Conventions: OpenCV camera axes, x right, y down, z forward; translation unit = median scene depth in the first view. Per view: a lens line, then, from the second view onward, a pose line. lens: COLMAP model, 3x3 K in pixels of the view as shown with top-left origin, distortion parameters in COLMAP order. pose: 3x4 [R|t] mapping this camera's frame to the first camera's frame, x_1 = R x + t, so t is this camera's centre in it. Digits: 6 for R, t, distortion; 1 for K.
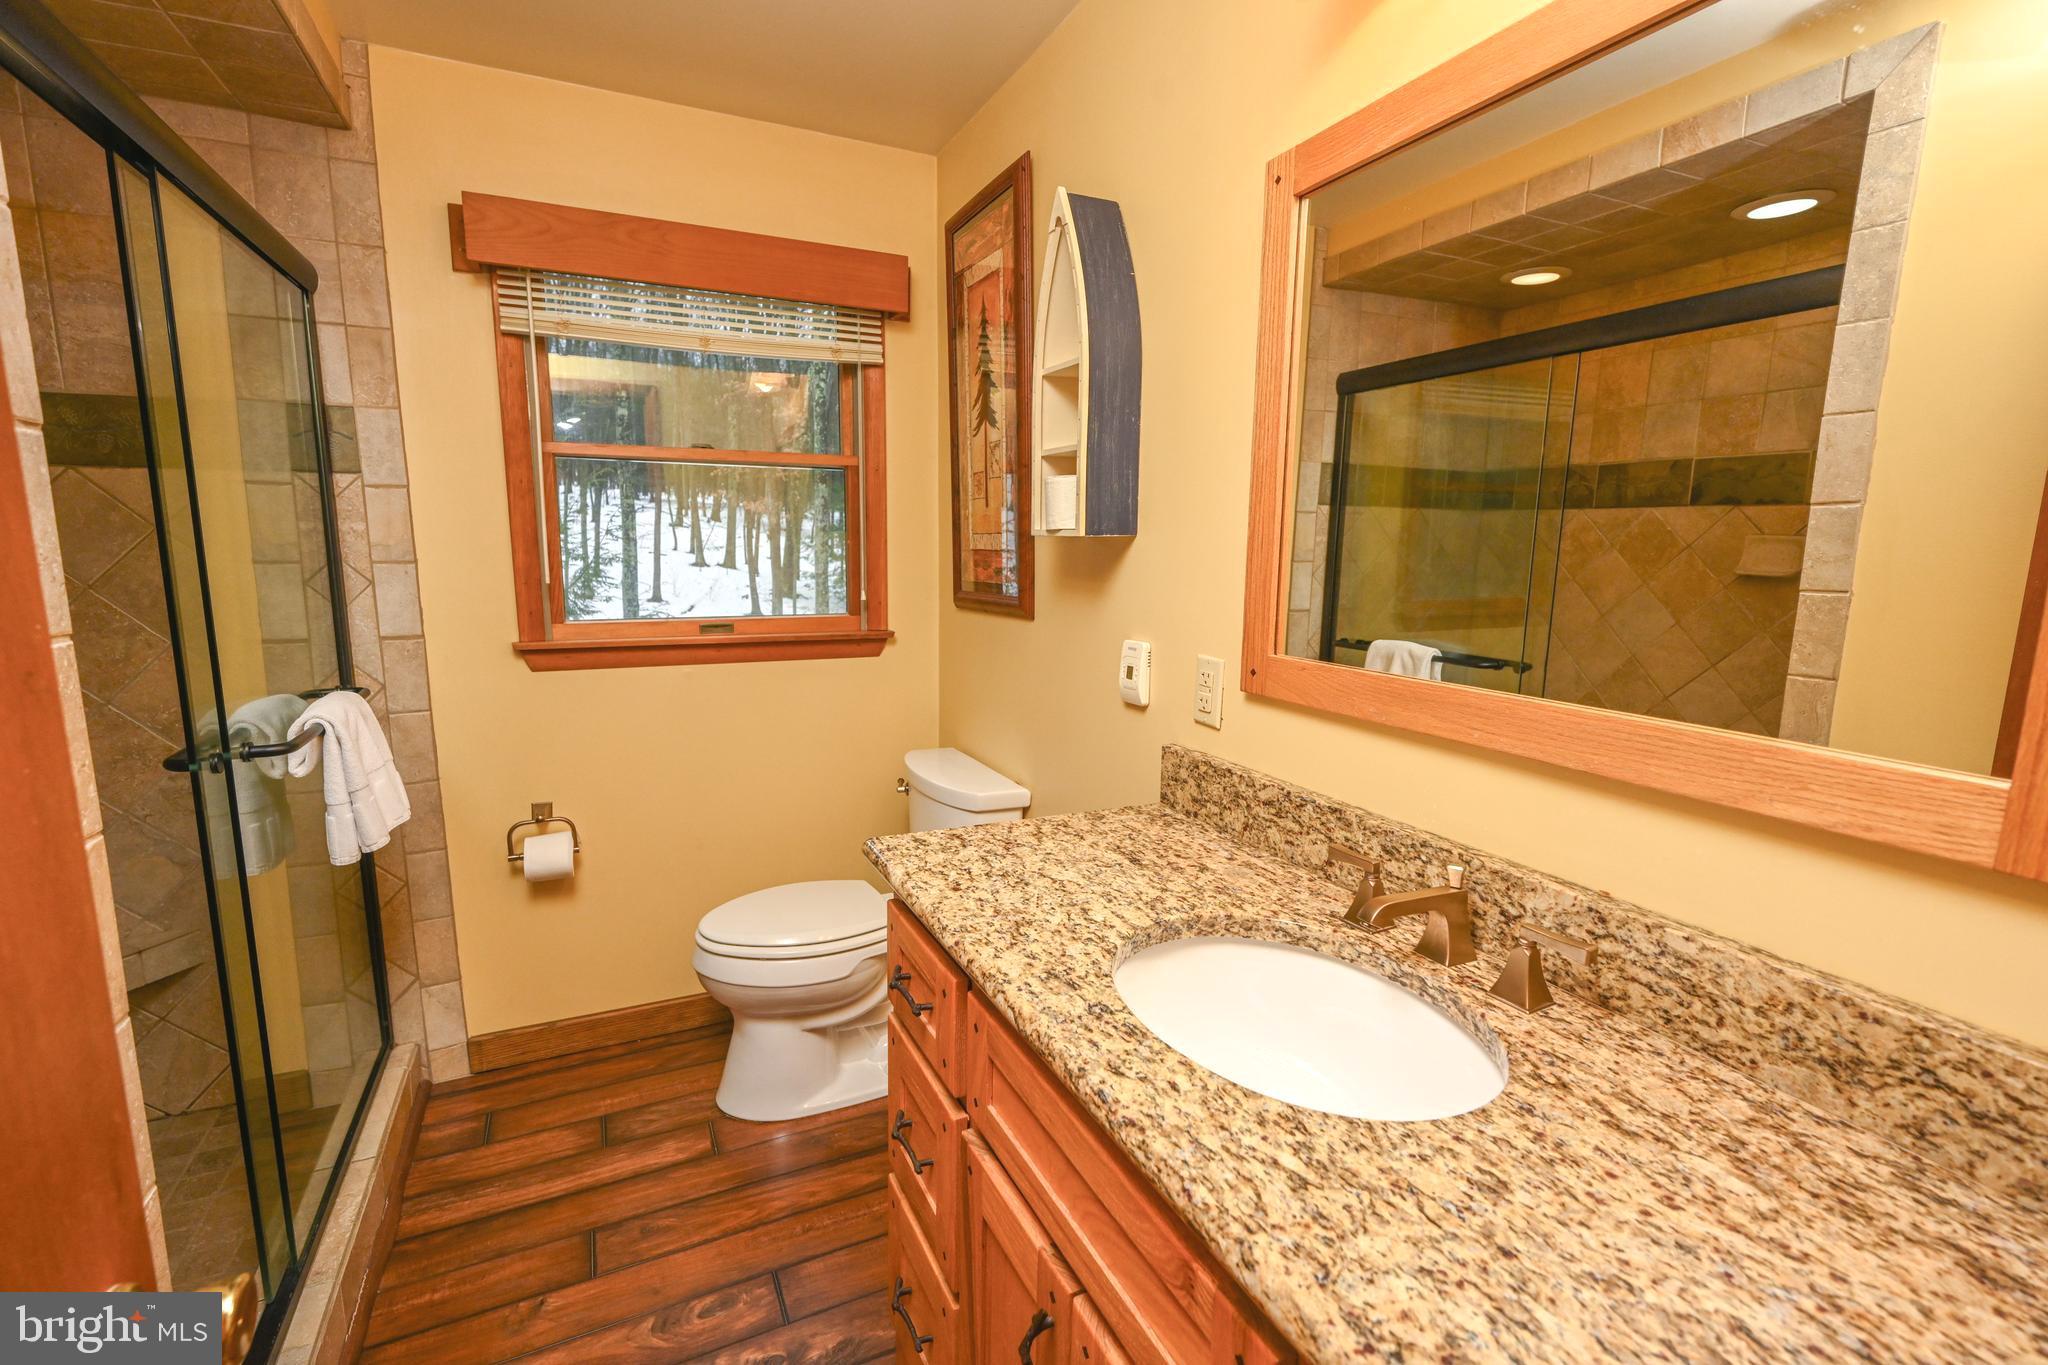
lens RADIAL K [[909.4, 0, 1021.4], [0, 909.4, 683.0], [0, 0, 1]] dist [-0.000193, 0.000374]
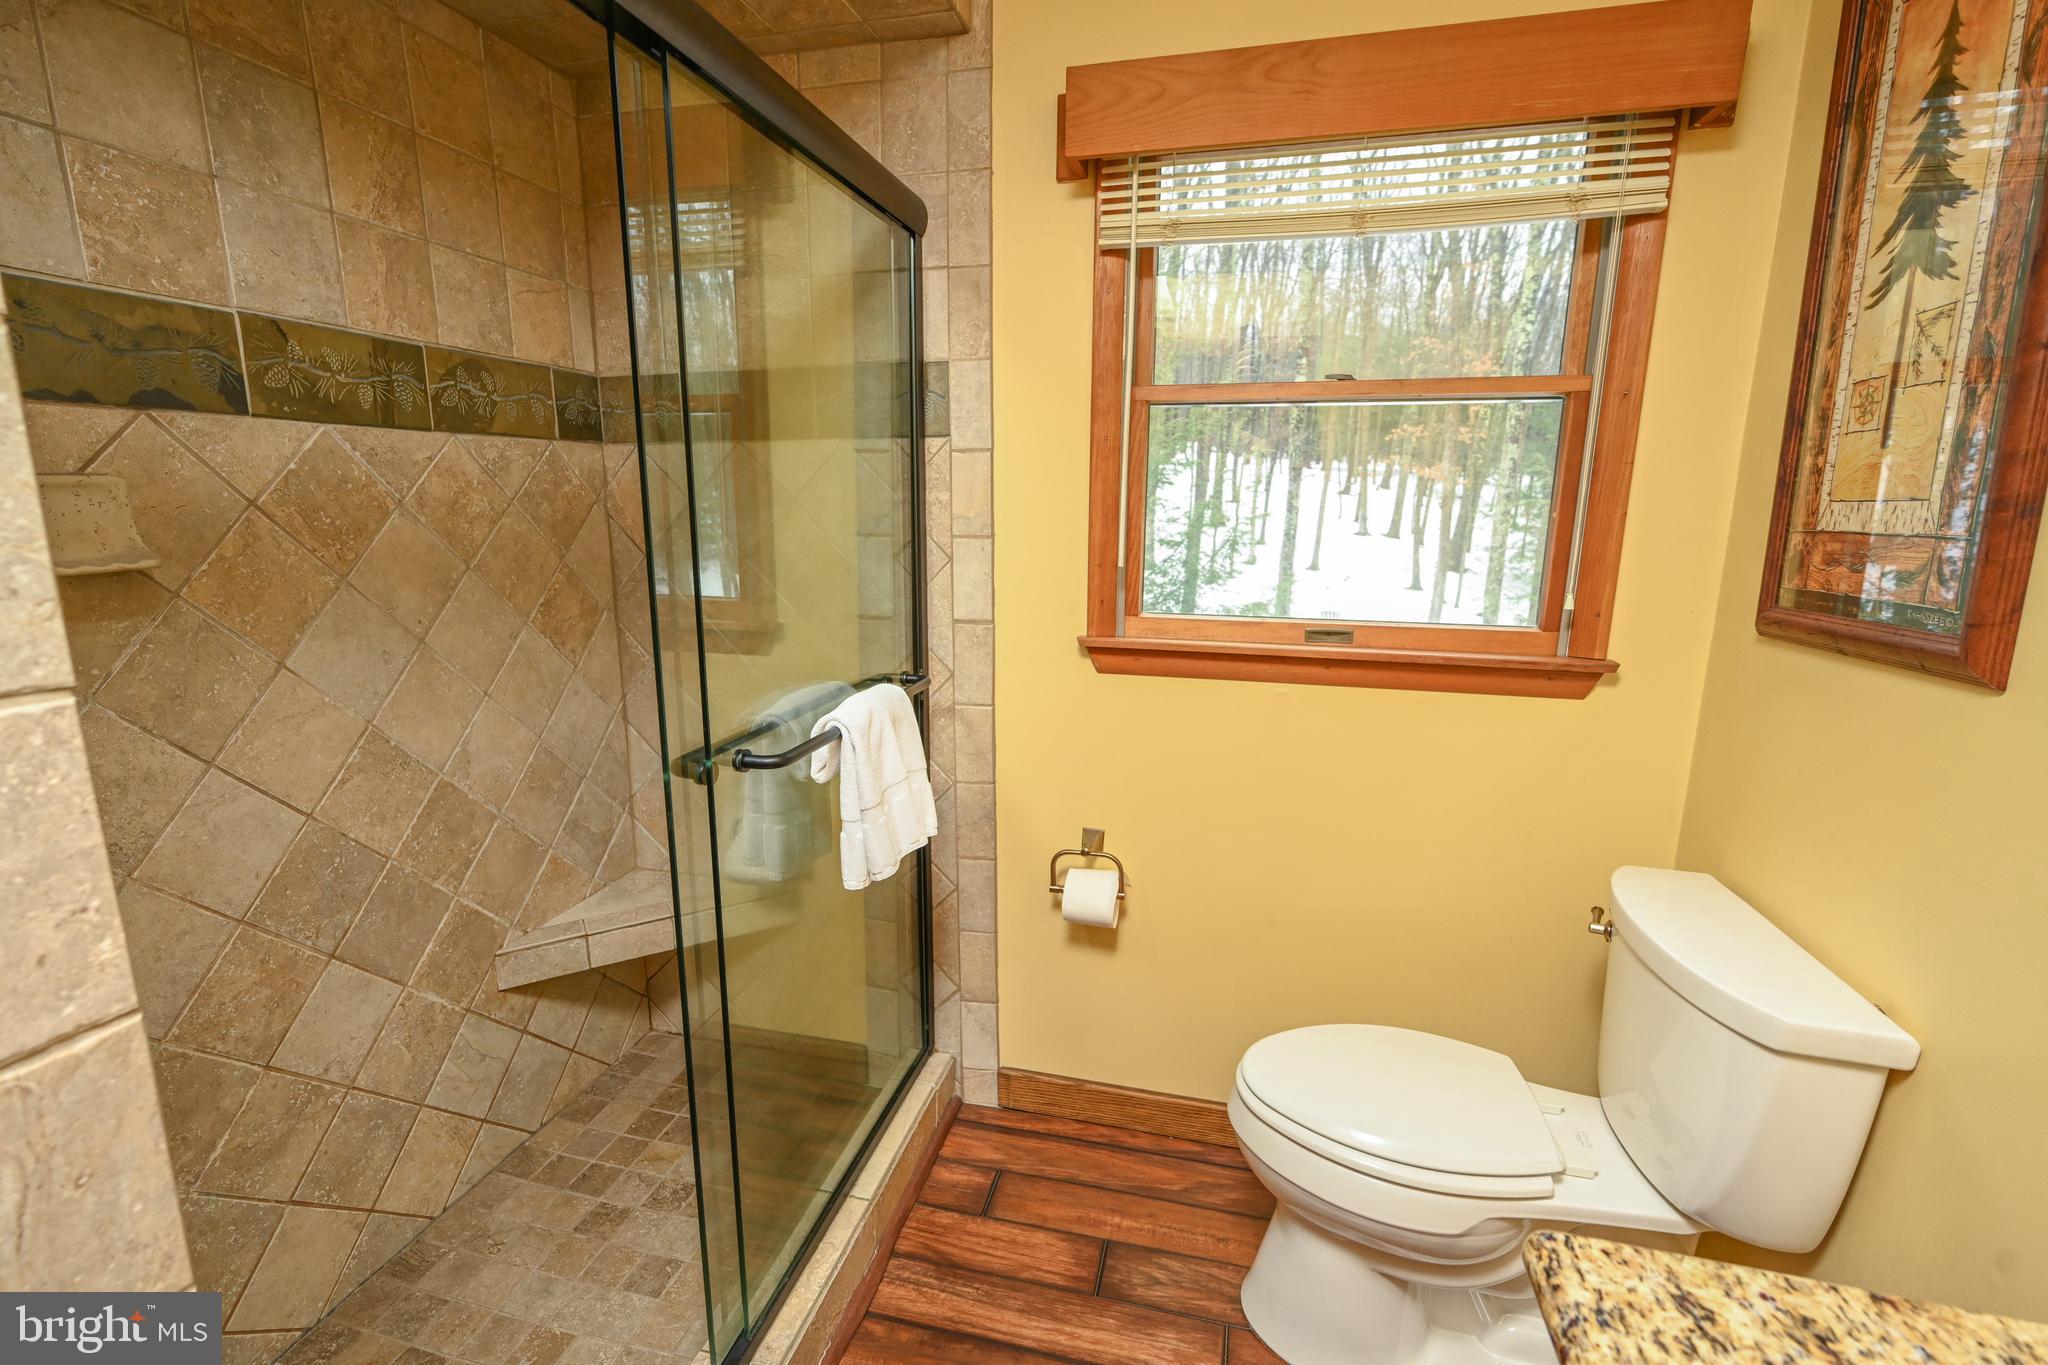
lens RADIAL K [[909.4, 0, 1021.4], [0, 909.4, 683.0], [0, 0, 1]] dist [-0.000193, 0.000374]
pose [[0.769104, 0.121339, -0.627499, -0.075952], [-0.100087, 0.992565, 0.069259, -0.054764], [0.631238, 0.009537, 0.775531, 0.327096]]
